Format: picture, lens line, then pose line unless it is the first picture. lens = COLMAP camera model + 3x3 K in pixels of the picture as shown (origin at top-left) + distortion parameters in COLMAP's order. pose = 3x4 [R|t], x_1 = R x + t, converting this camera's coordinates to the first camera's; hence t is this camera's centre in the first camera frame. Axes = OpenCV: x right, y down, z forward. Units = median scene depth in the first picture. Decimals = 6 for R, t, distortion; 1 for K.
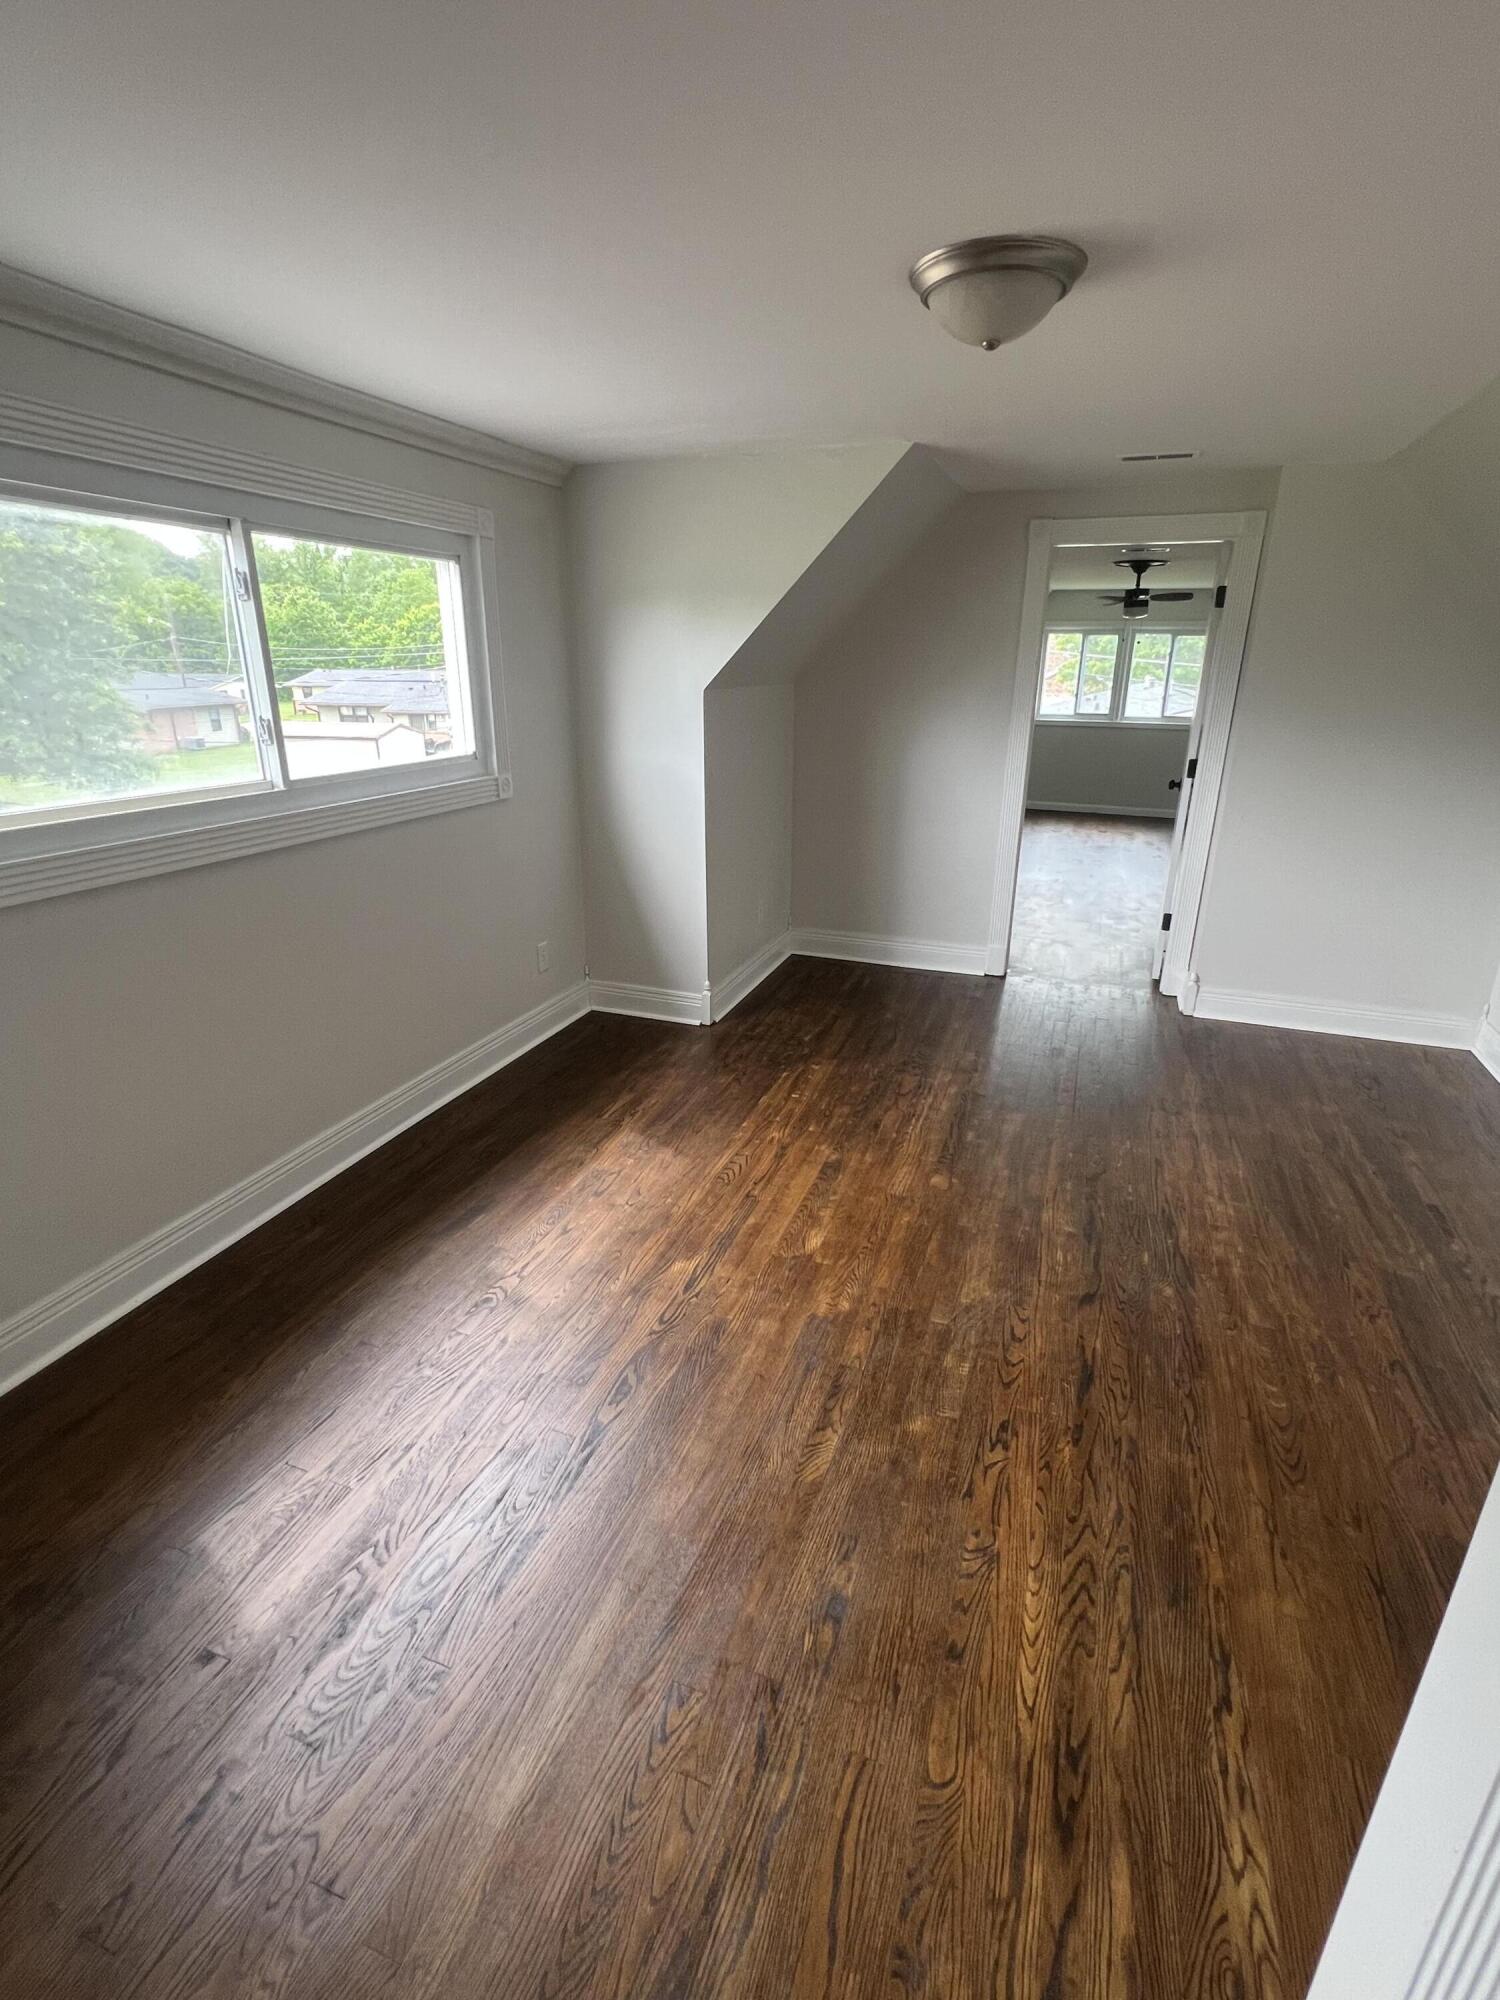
lens RADIAL K [[942.5, 0, 748.8], [0, 942.5, 994.9], [0, 0, 1]] dist [0.000174, 0.002047]
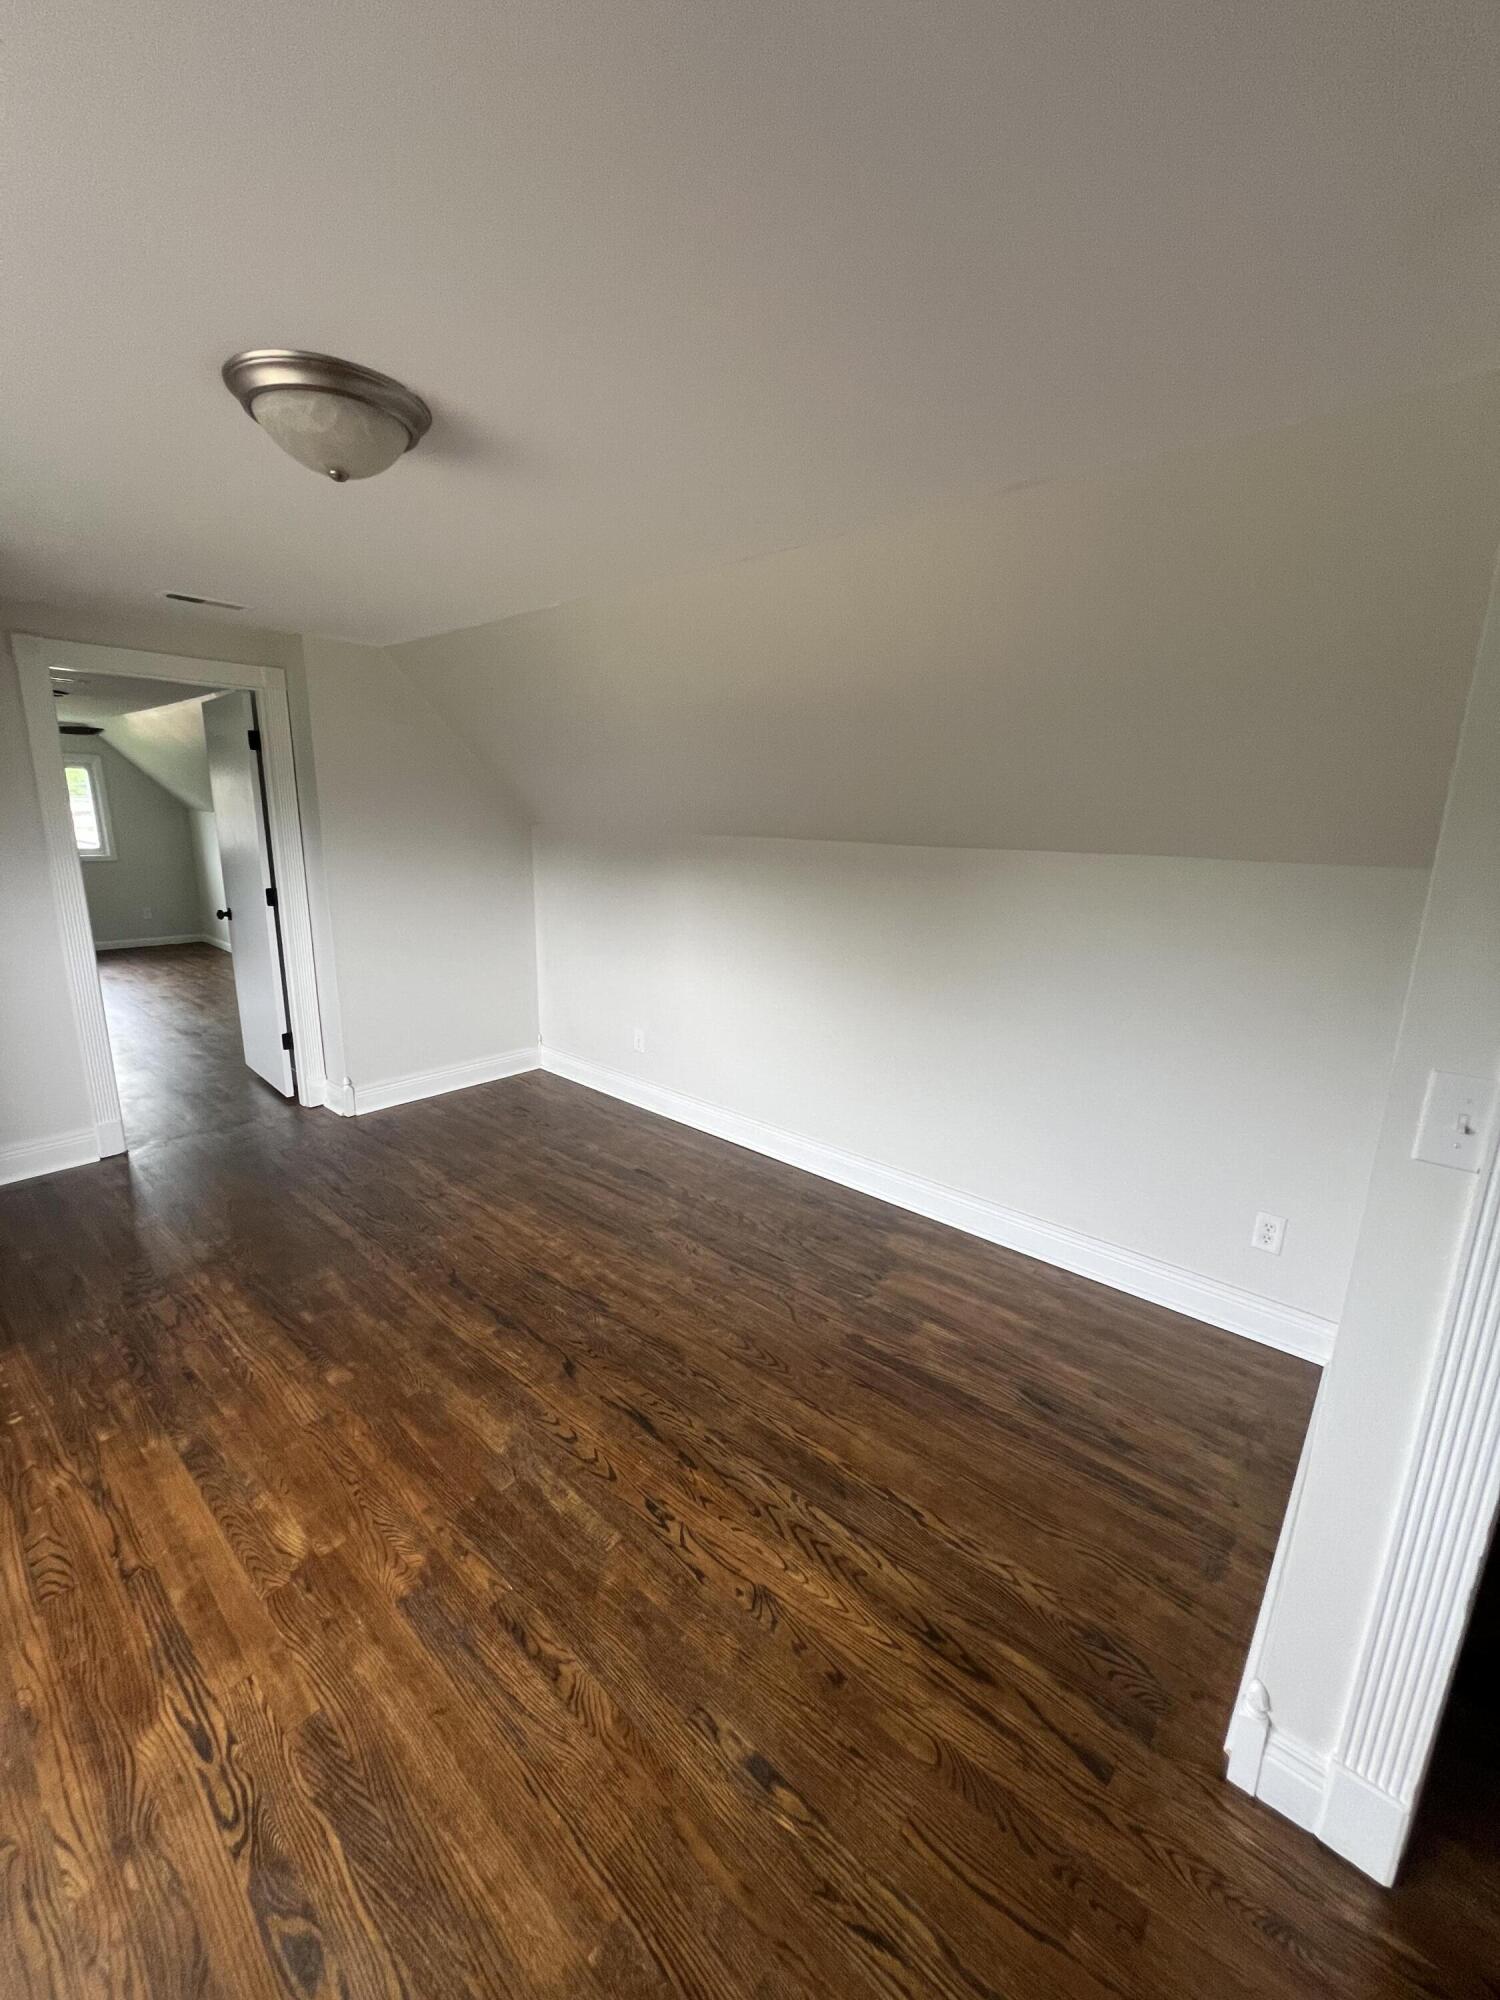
lens RADIAL K [[801.7, 0, 748.9], [0, 801.7, 1001.7], [0, 0, 1]] dist [-0.000112, 0.000518]
pose [[0.355696, -0.219293, 0.908510, -0.339059], [0.296407, 0.948369, 0.112865, -0.133942], [-0.886354, 0.229143, 0.402331, 0.352553]]
